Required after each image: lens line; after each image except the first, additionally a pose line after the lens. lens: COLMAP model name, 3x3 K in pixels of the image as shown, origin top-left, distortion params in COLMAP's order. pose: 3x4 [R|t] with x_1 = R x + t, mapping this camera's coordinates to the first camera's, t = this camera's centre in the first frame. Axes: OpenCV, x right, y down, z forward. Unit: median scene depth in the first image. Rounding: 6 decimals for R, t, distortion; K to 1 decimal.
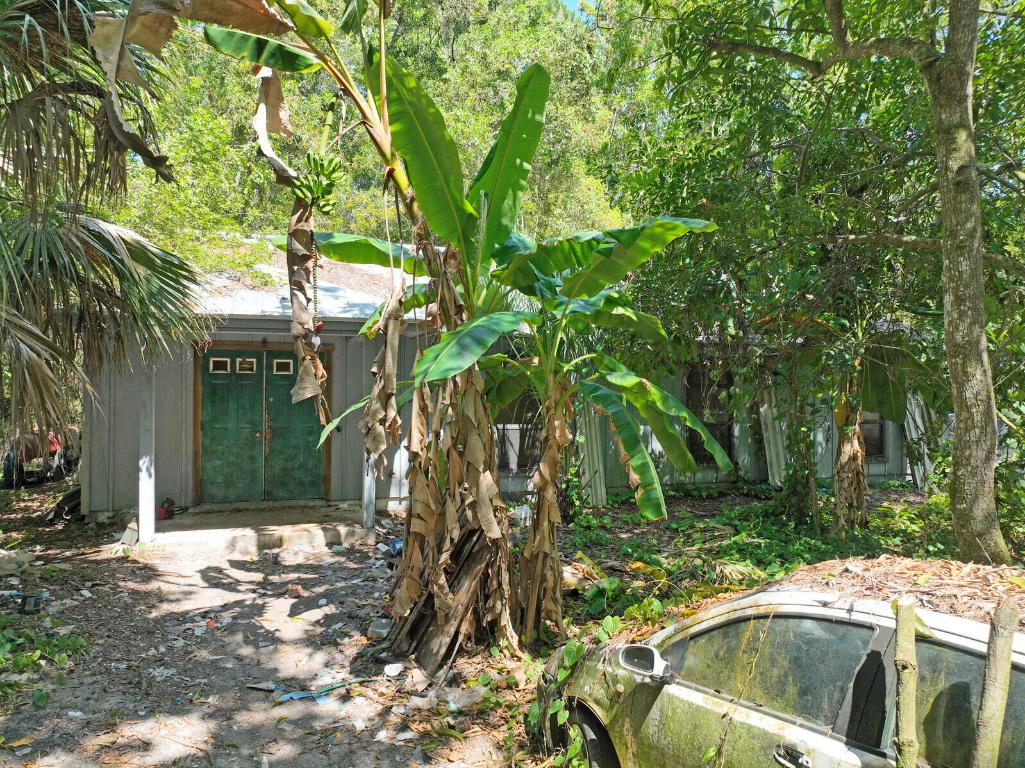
lens RADIAL K [[719.8, 0, 512.0], [0, 719.8, 384.4], [0, 0, 1]] dist [-0.005217, 0.021911]
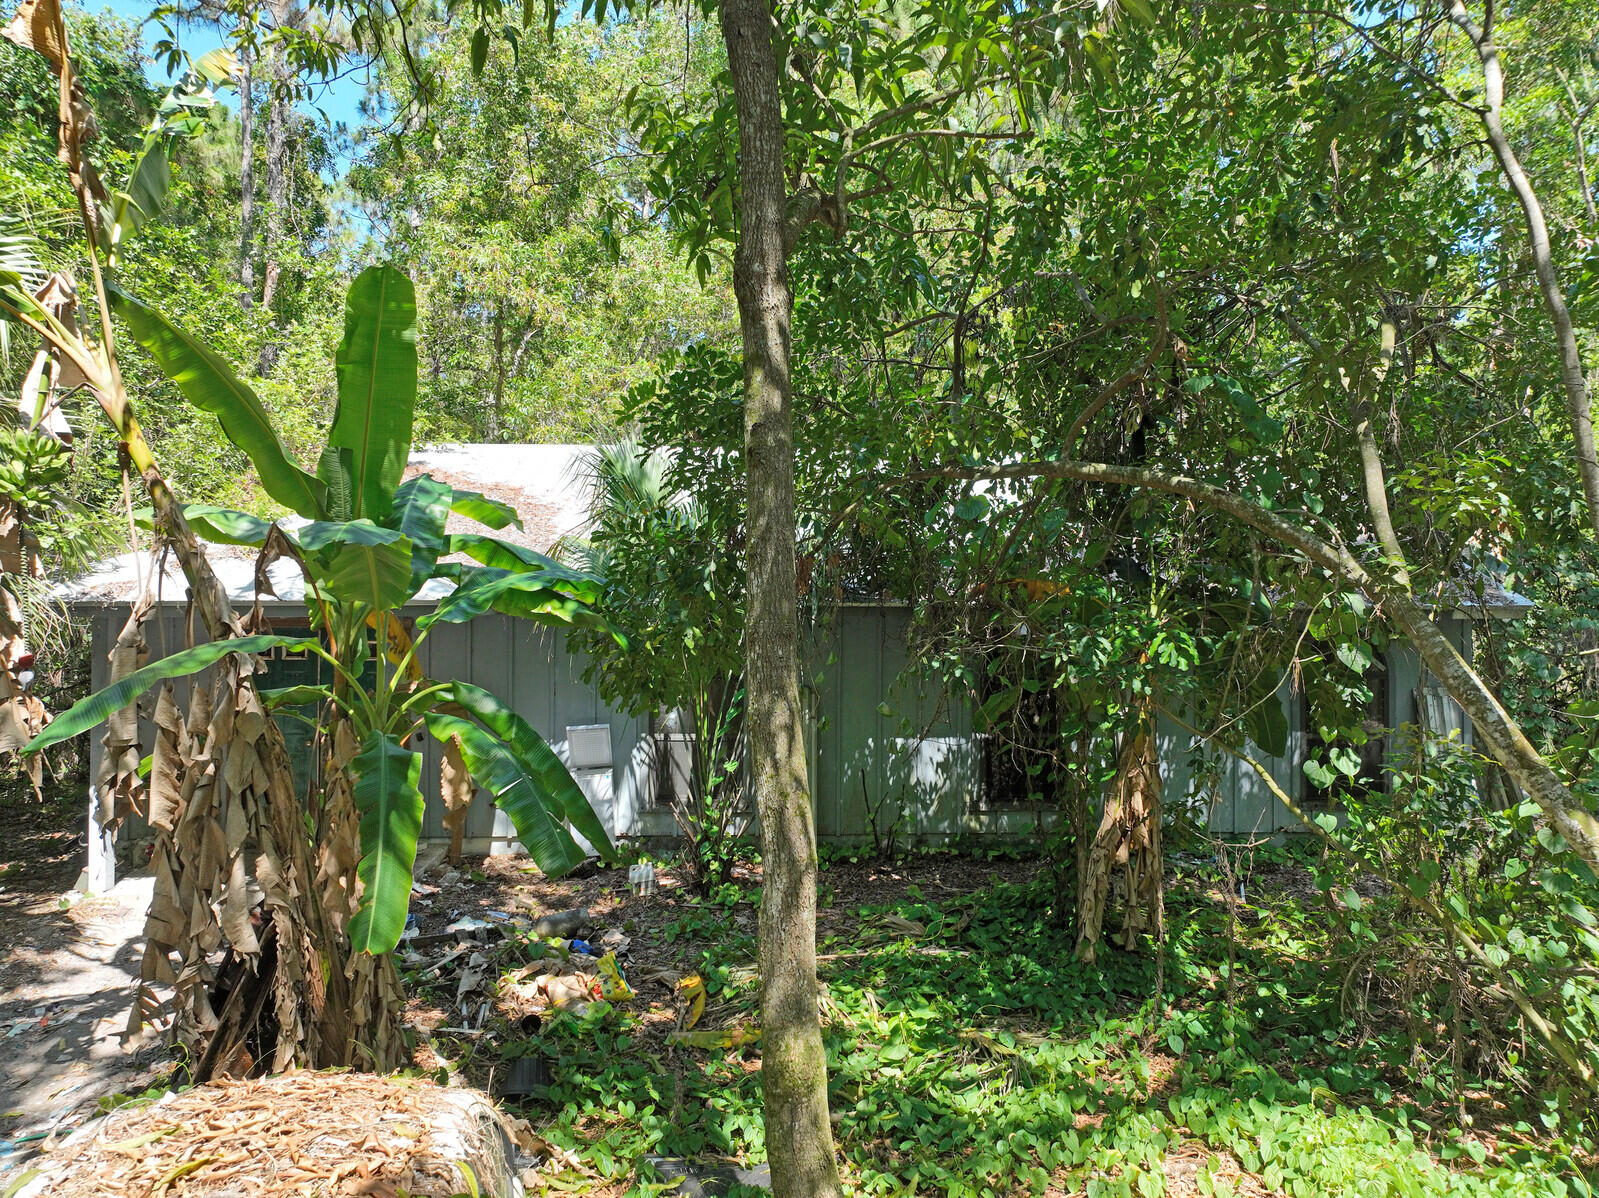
lens RADIAL K [[1123.0, 0, 798.9], [0, 1123.0, 598.0], [0, 0, 1]] dist [-0.005217, 0.021911]
pose [[0.959207, -0.003162, -0.282688, 0.651839], [0.001678, 0.999984, -0.005491, -0.104095], [0.282701, 0.004793, 0.959196, 0.066022]]
